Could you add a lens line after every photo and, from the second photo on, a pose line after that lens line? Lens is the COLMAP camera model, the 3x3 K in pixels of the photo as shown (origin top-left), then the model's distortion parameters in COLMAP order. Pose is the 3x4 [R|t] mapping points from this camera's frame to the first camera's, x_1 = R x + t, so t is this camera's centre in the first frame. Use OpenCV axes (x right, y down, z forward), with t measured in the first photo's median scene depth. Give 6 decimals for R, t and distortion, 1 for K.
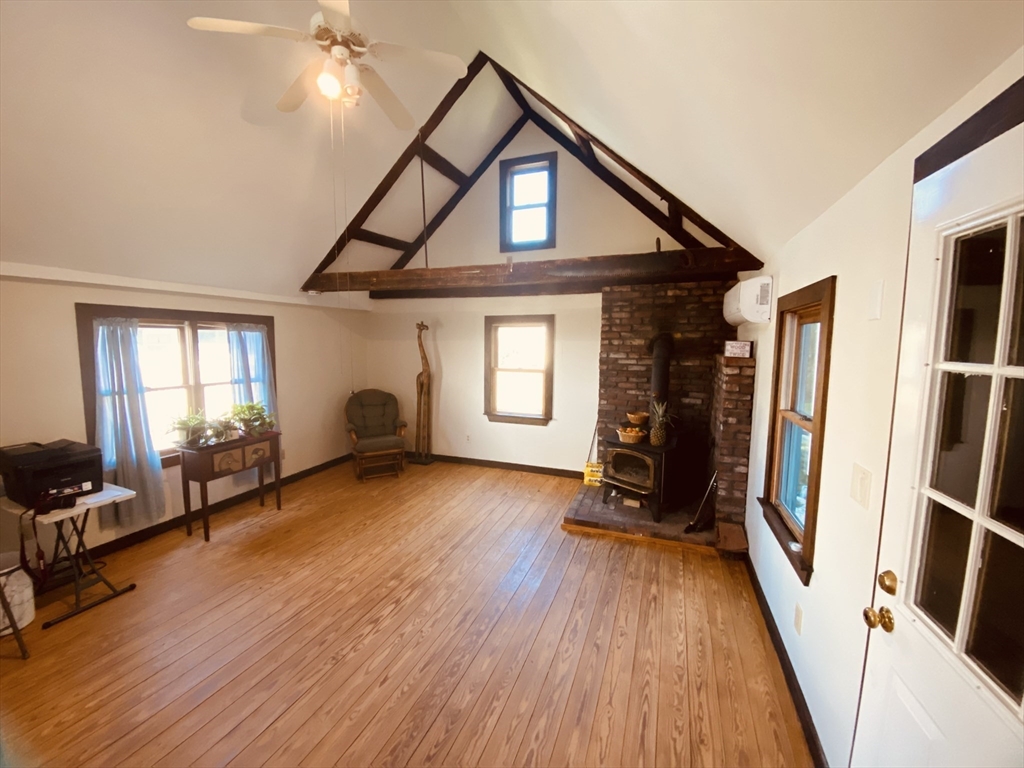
lens RADIAL K [[410.9, 0, 503.5], [0, 410.9, 386.3], [0, 0, 1]] dist [0.001850, -0.004765]
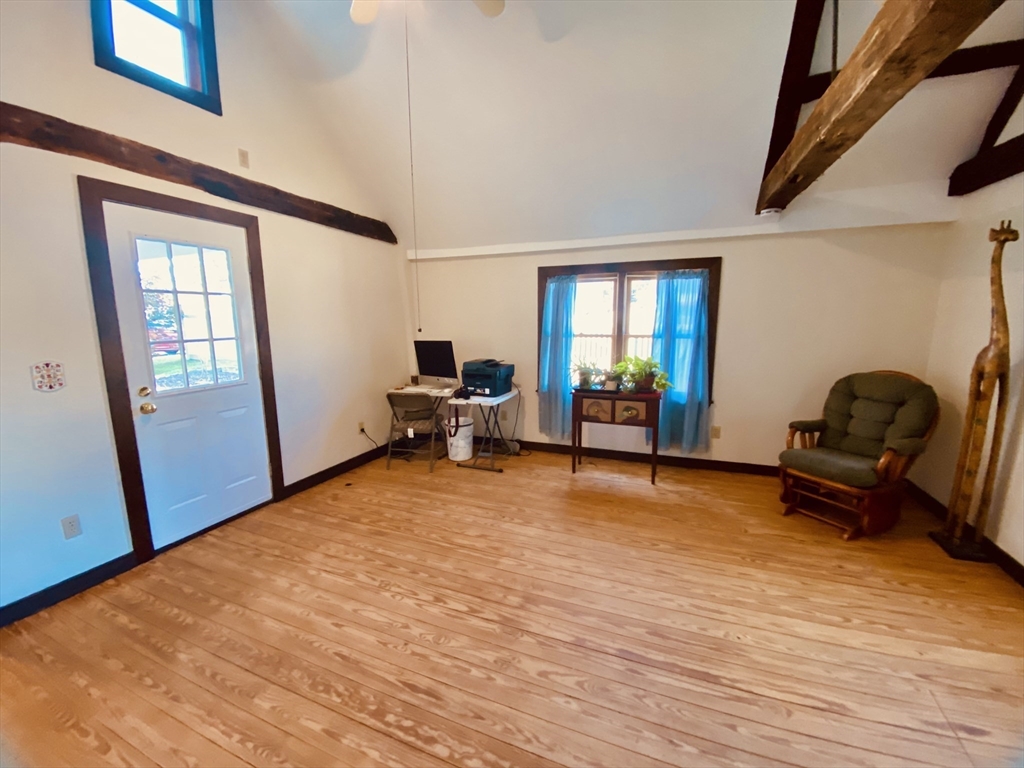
lens RADIAL K [[410.9, 0, 506.3], [0, 410.9, 384.0], [0, 0, 1]] dist [0.001850, -0.004765]
pose [[-0.003155, 0.165715, -0.986169, 0.285872], [-0.097013, 0.981471, 0.165236, -0.023198], [0.995278, 0.096192, 0.012980, 0.656730]]
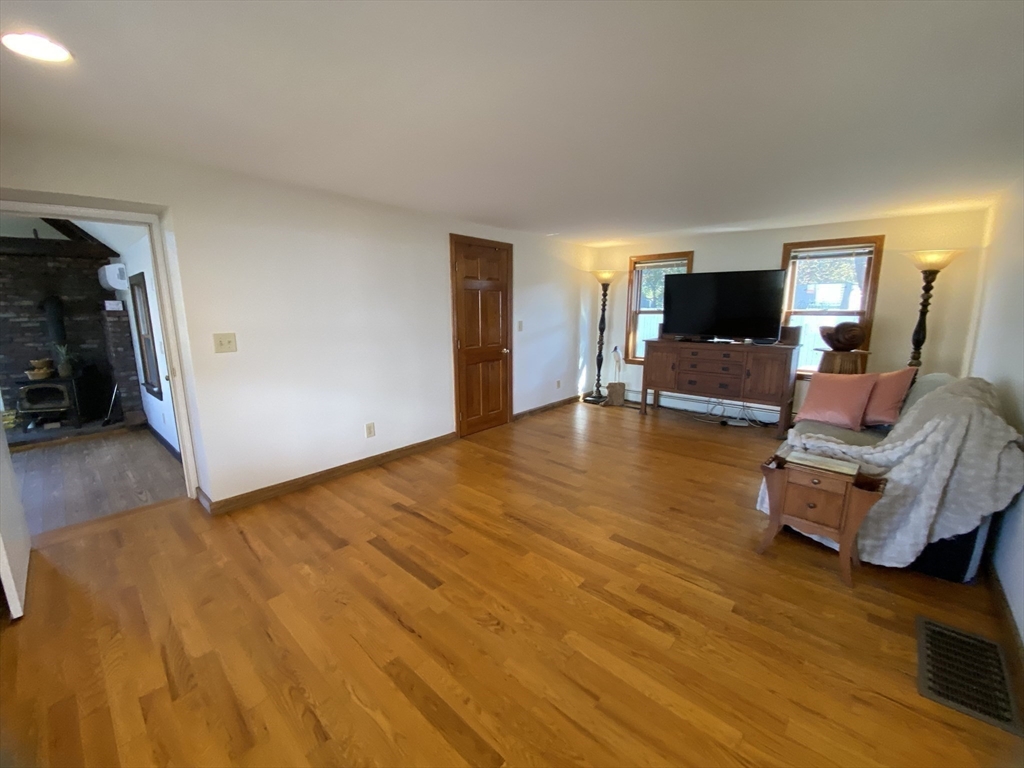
lens RADIAL K [[410.9, 0, 459.0], [0, 410.9, 374.3], [0, 0, 1]] dist [0.001850, -0.004765]
pose [[0.392493, -0.165030, 0.904828, -0.322672], [0.117887, 0.984683, 0.128458, 0.101687], [-0.912169, 0.056249, 0.405936, -0.699080]]
